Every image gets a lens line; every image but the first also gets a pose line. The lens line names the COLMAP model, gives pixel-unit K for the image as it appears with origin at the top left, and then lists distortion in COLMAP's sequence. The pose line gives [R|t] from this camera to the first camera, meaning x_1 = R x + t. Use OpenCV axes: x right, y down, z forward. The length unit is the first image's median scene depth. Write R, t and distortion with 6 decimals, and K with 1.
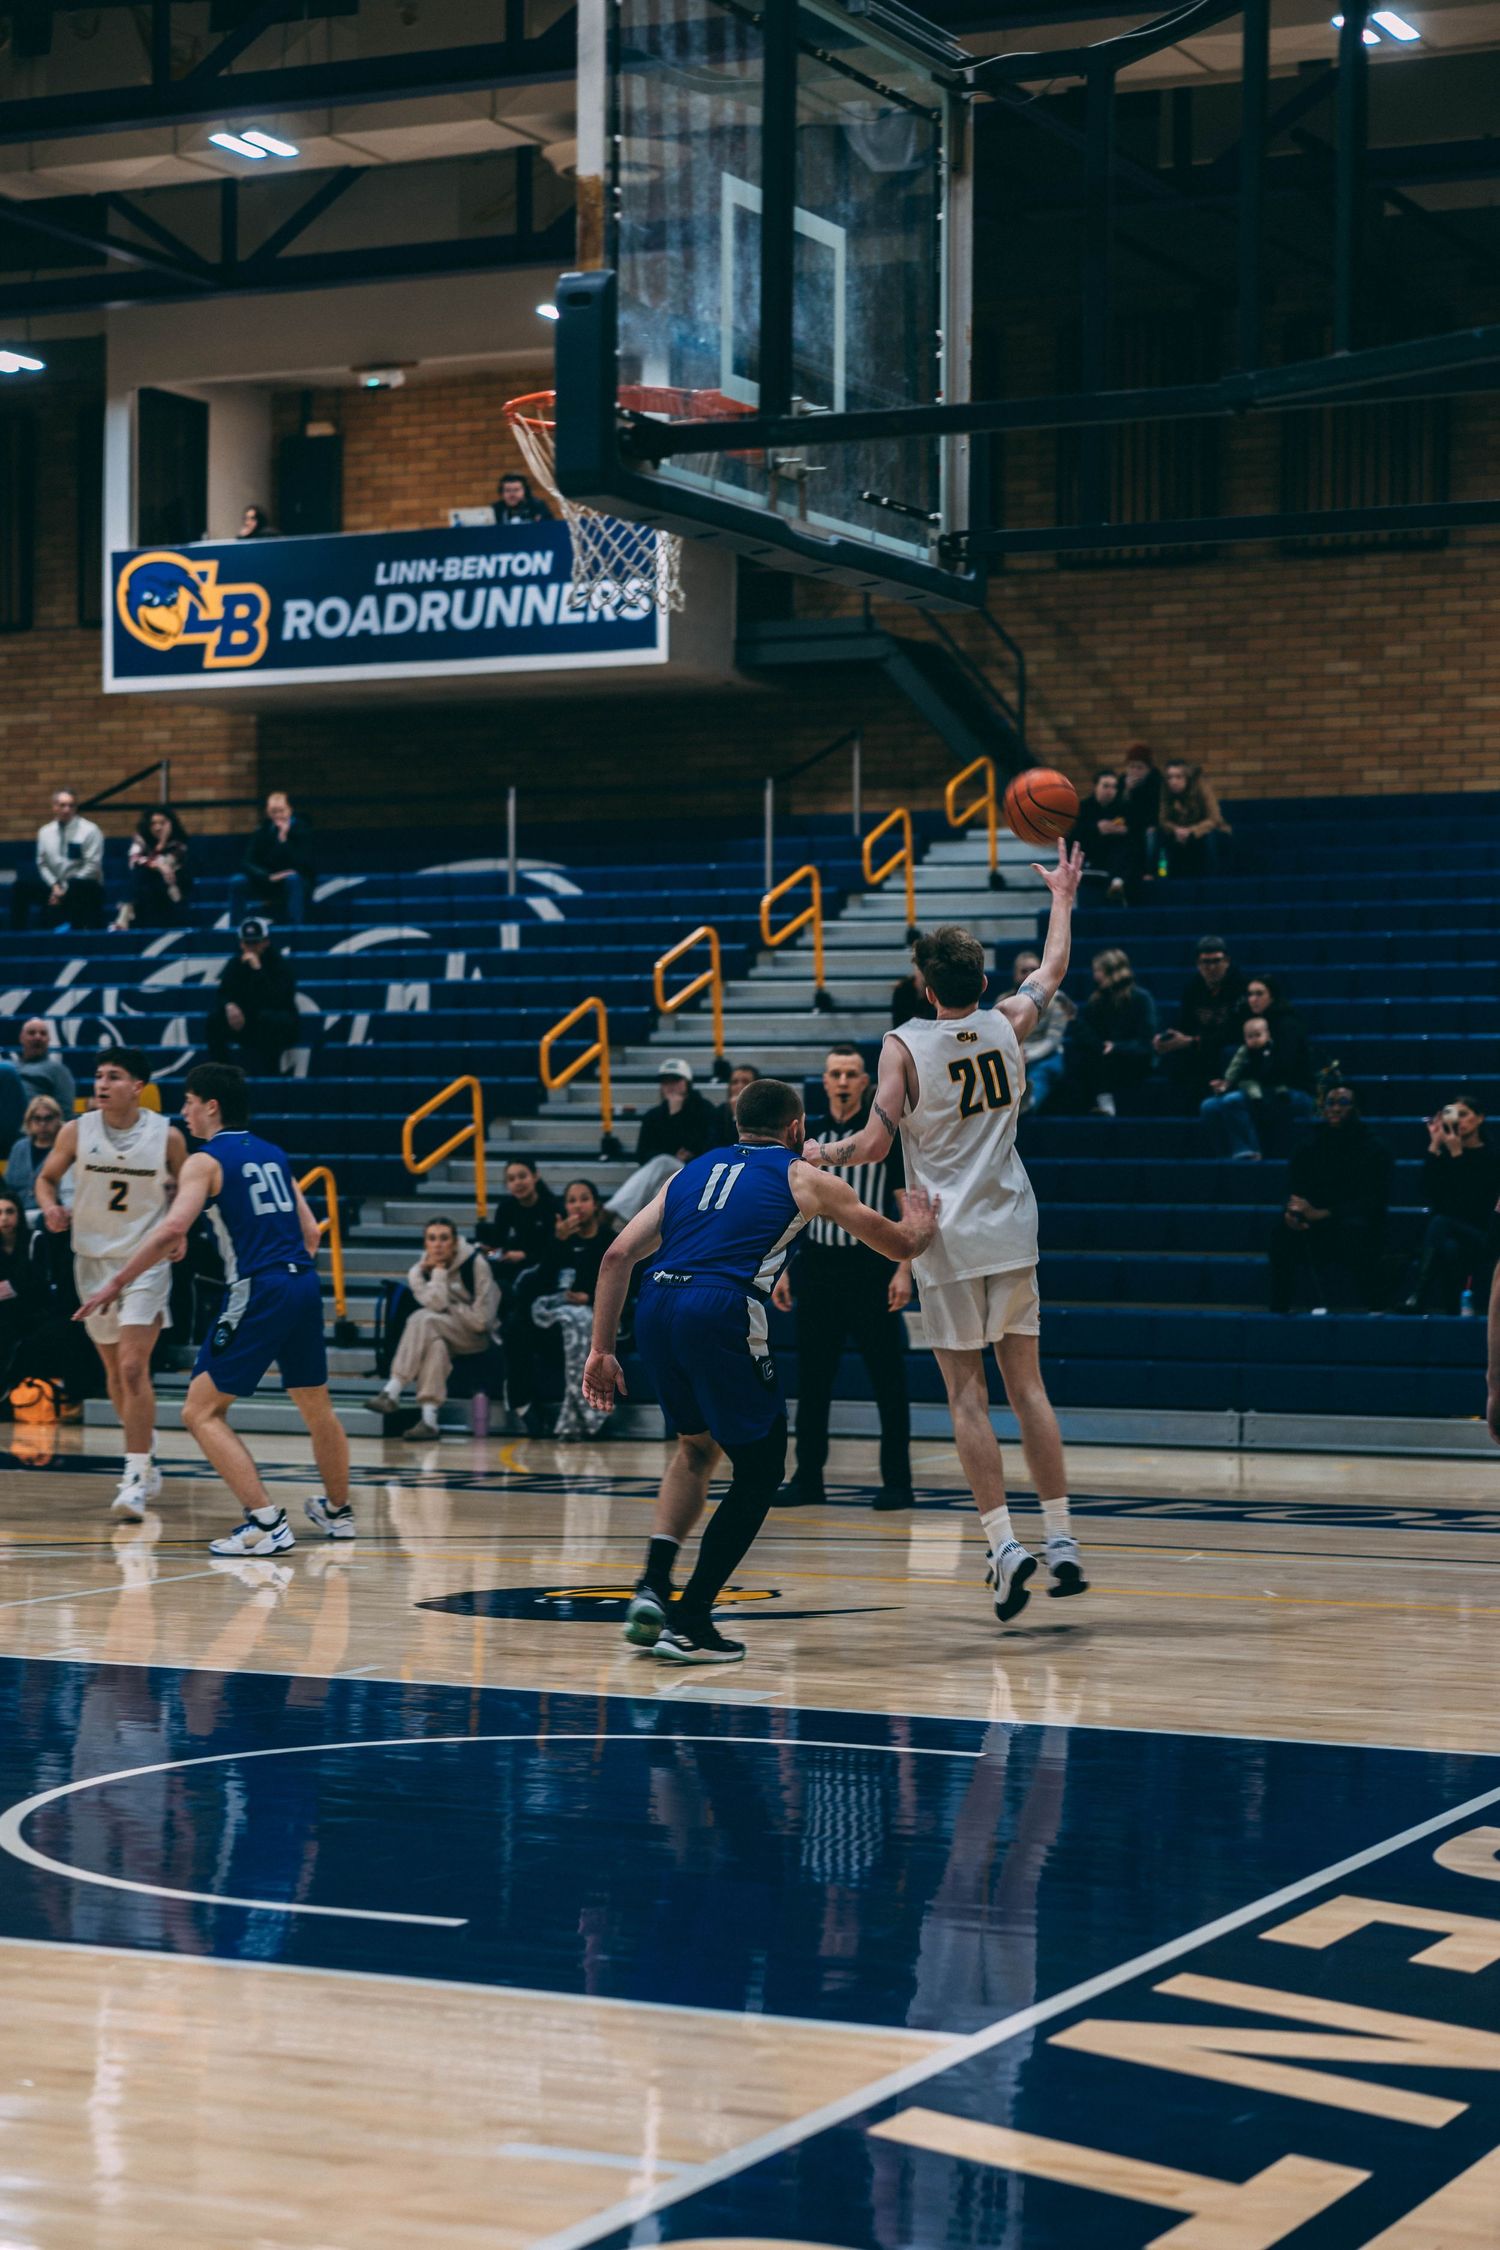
lens RADIAL K [[4533.7, 0, 757.1], [0, 4533.7, 1118.1], [0, 0, 1]] dist [0.071512, 0.000000]
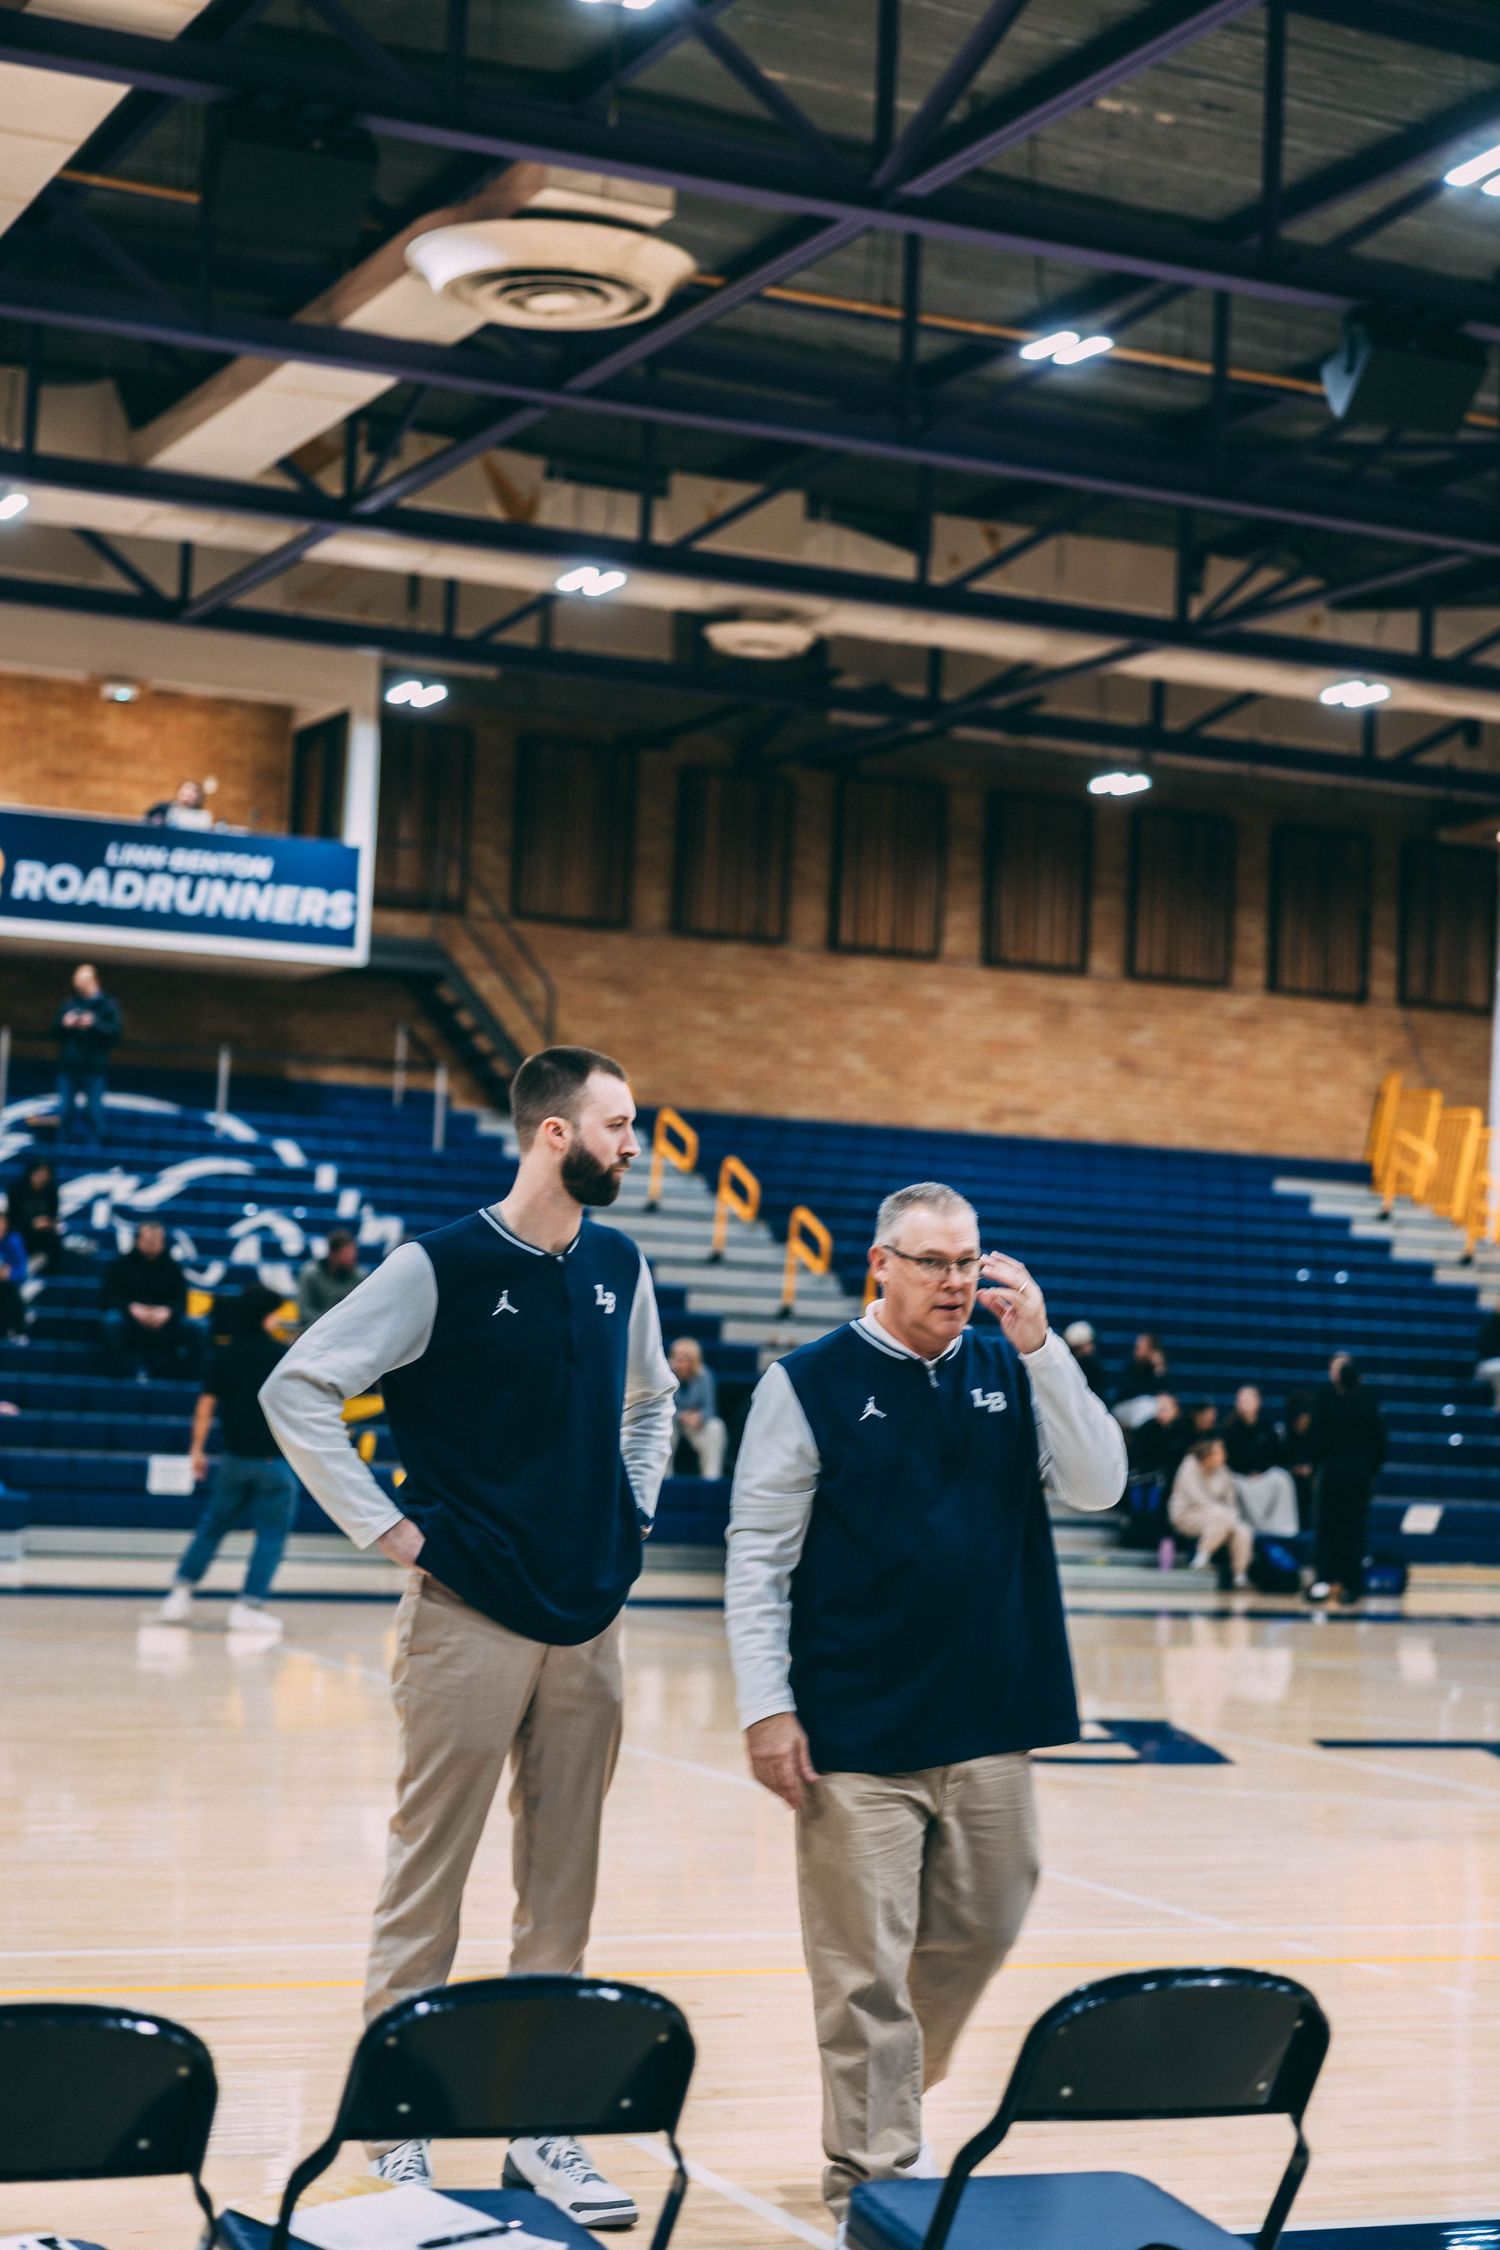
lens RADIAL K [[3549.6, 0, 747.4], [0, 3549.6, 1137.0], [0, 0, 1]] dist [-0.005537, 0.000000]
pose [[0.598183, 0.068321, 0.798442, -0.731915], [-0.045089, 0.997650, -0.051587, -0.004496], [-0.800090, -0.005142, 0.599858, 0.304919]]
